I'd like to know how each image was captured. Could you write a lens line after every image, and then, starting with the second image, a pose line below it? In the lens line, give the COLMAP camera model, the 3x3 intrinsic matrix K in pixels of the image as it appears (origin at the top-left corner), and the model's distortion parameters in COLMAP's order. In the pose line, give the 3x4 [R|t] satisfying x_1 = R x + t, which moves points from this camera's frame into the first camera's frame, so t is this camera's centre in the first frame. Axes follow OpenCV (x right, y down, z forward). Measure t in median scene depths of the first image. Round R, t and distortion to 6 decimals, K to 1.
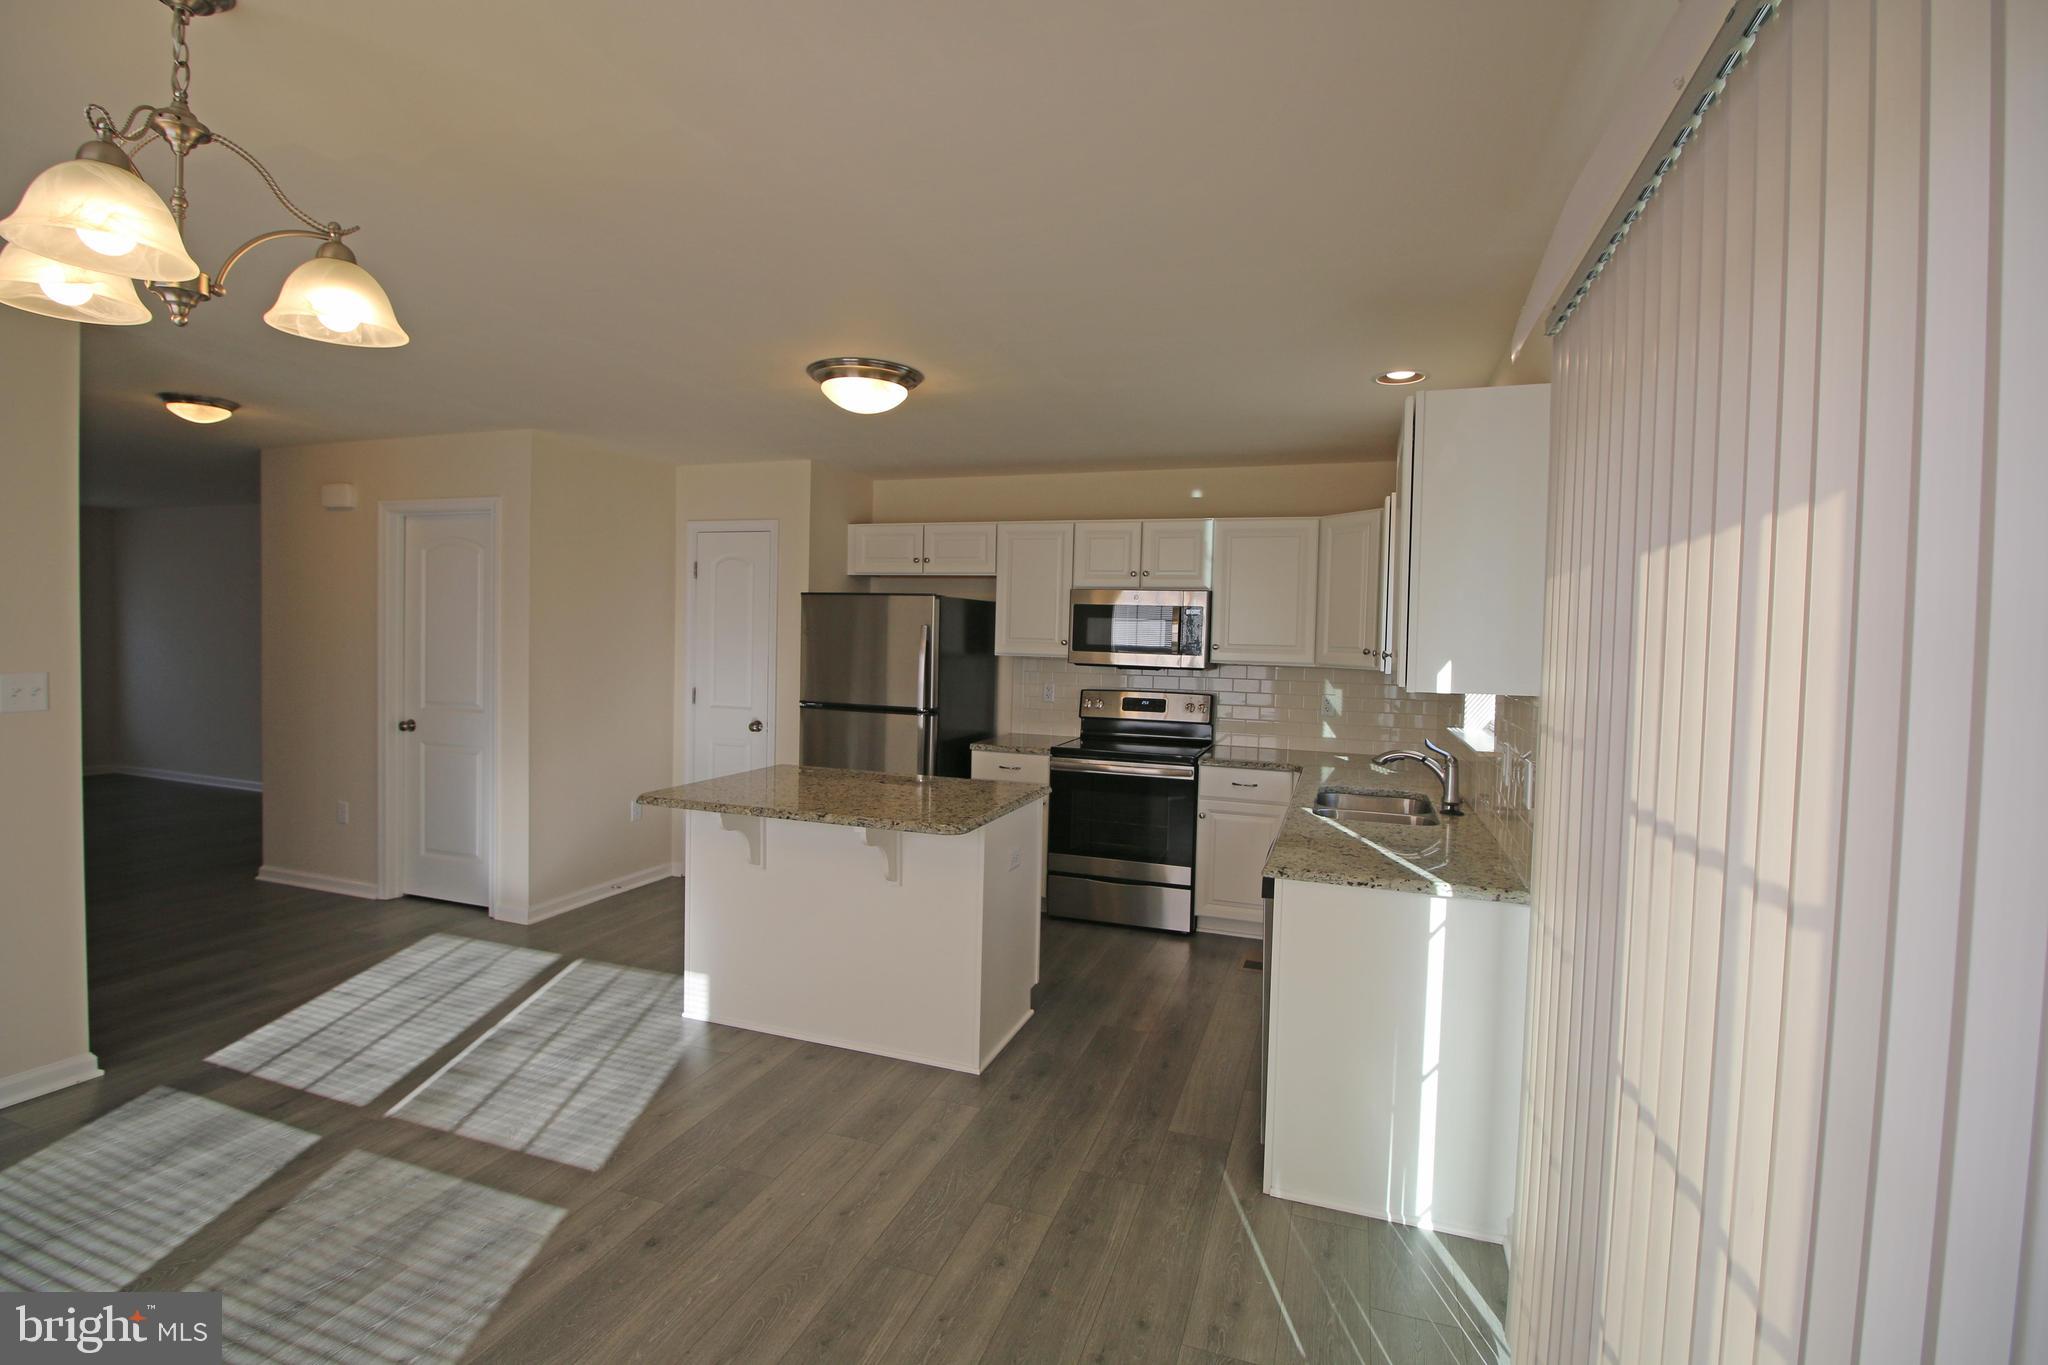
lens RADIAL K [[947.6, 0, 1027.5], [0, 947.6, 679.5], [0, 0, 1]] dist [-0.014526, -0.002703]
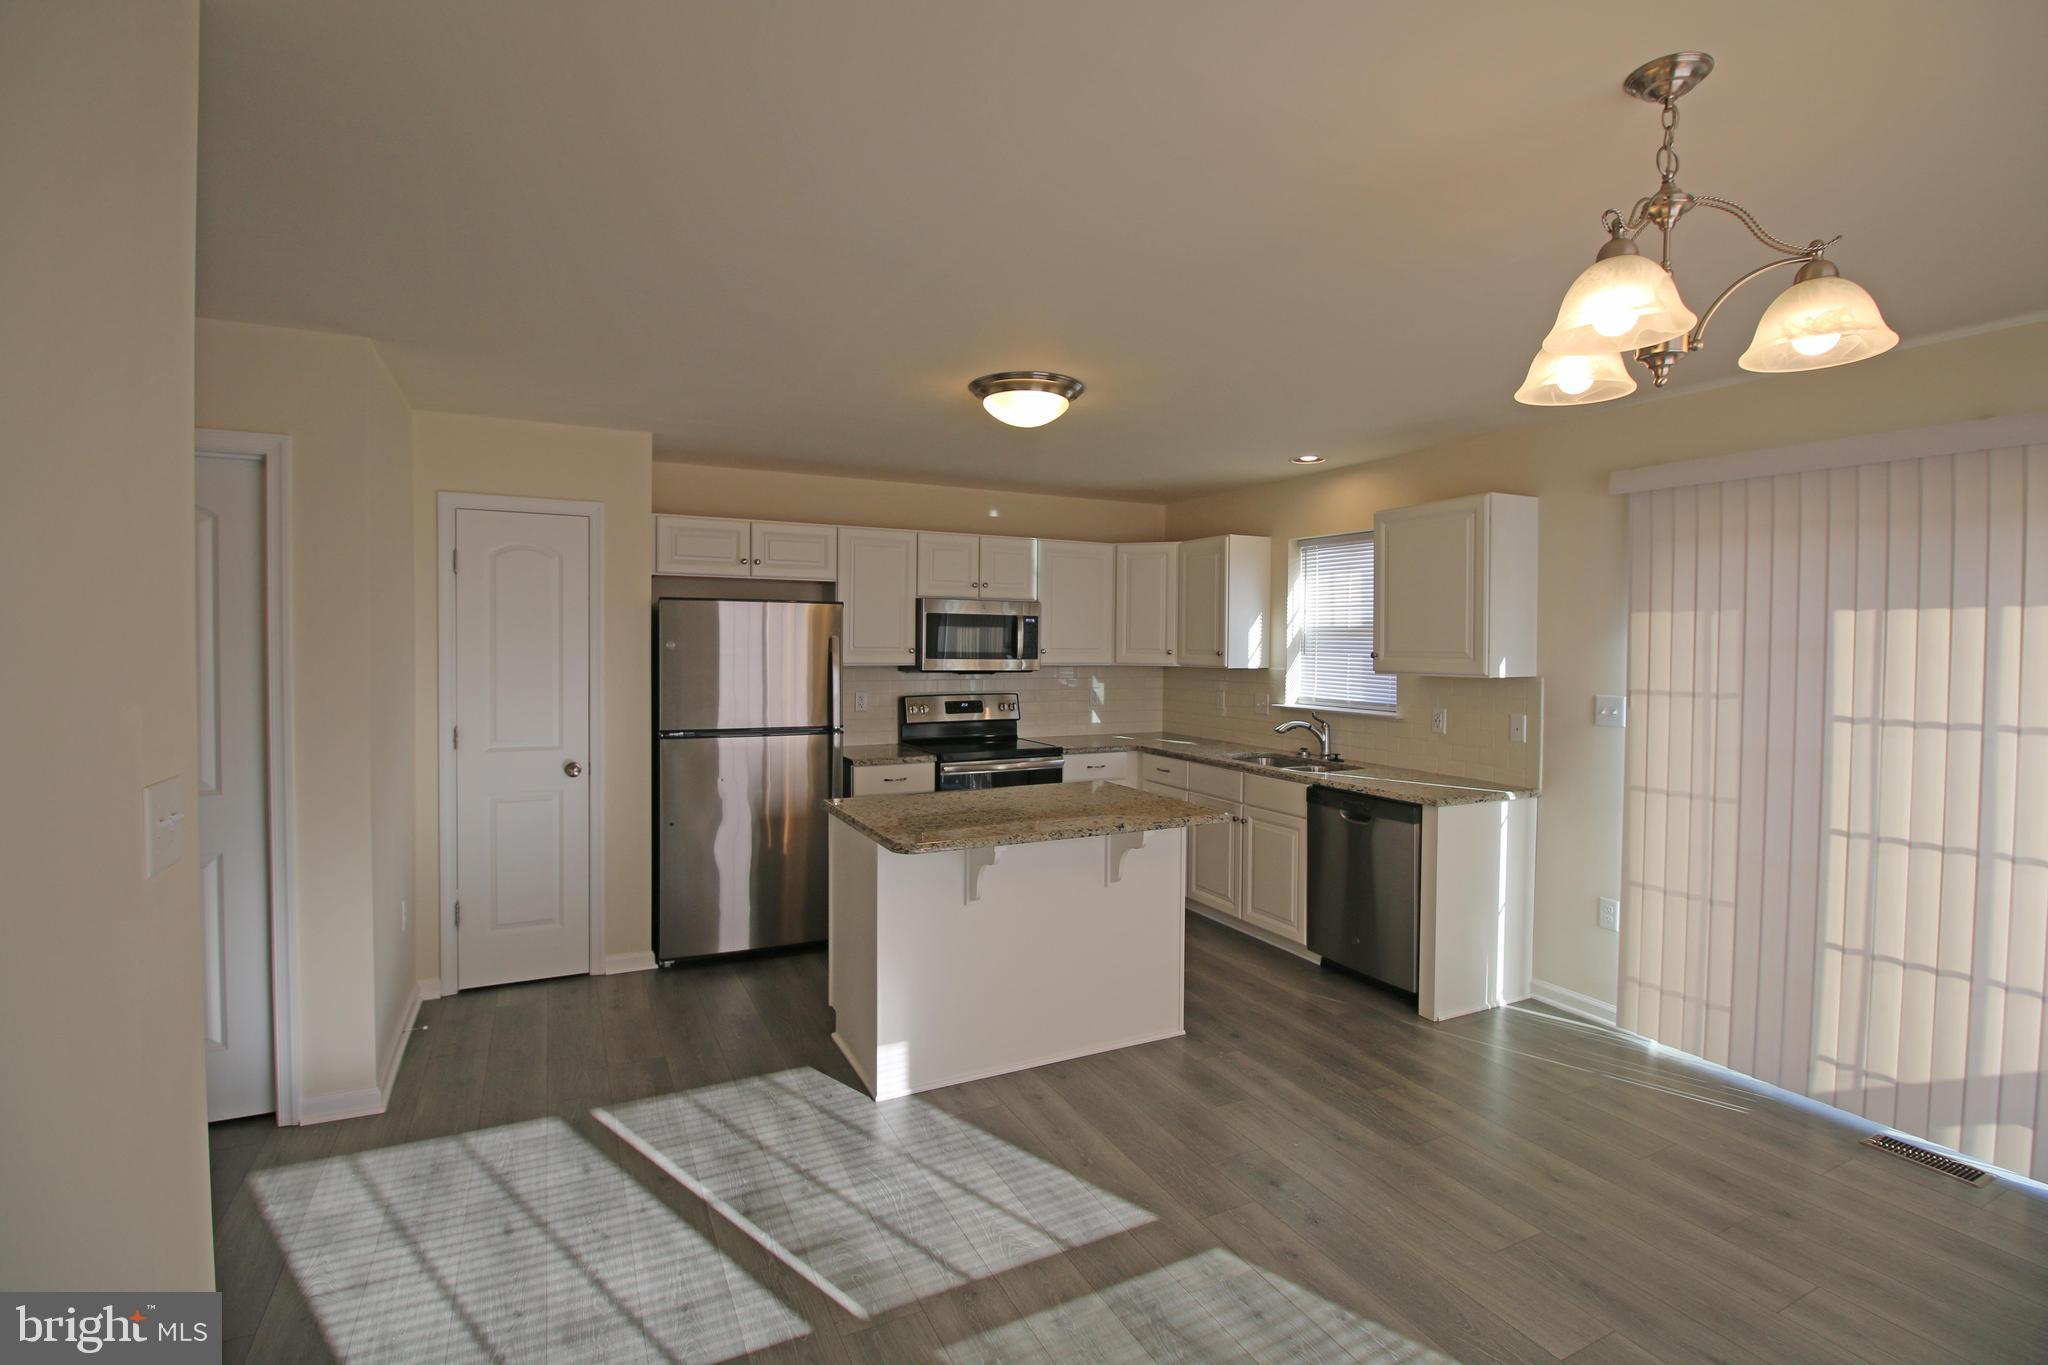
lens RADIAL K [[947.6, 0, 1030.2], [0, 947.6, 668.0], [0, 0, 1]] dist [-0.014526, -0.002703]
pose [[0.688682, -0.037799, 0.724077, -0.909388], [0.043616, 0.998991, 0.010666, -0.038072], [-0.723750, 0.024236, 0.689637, 0.314609]]
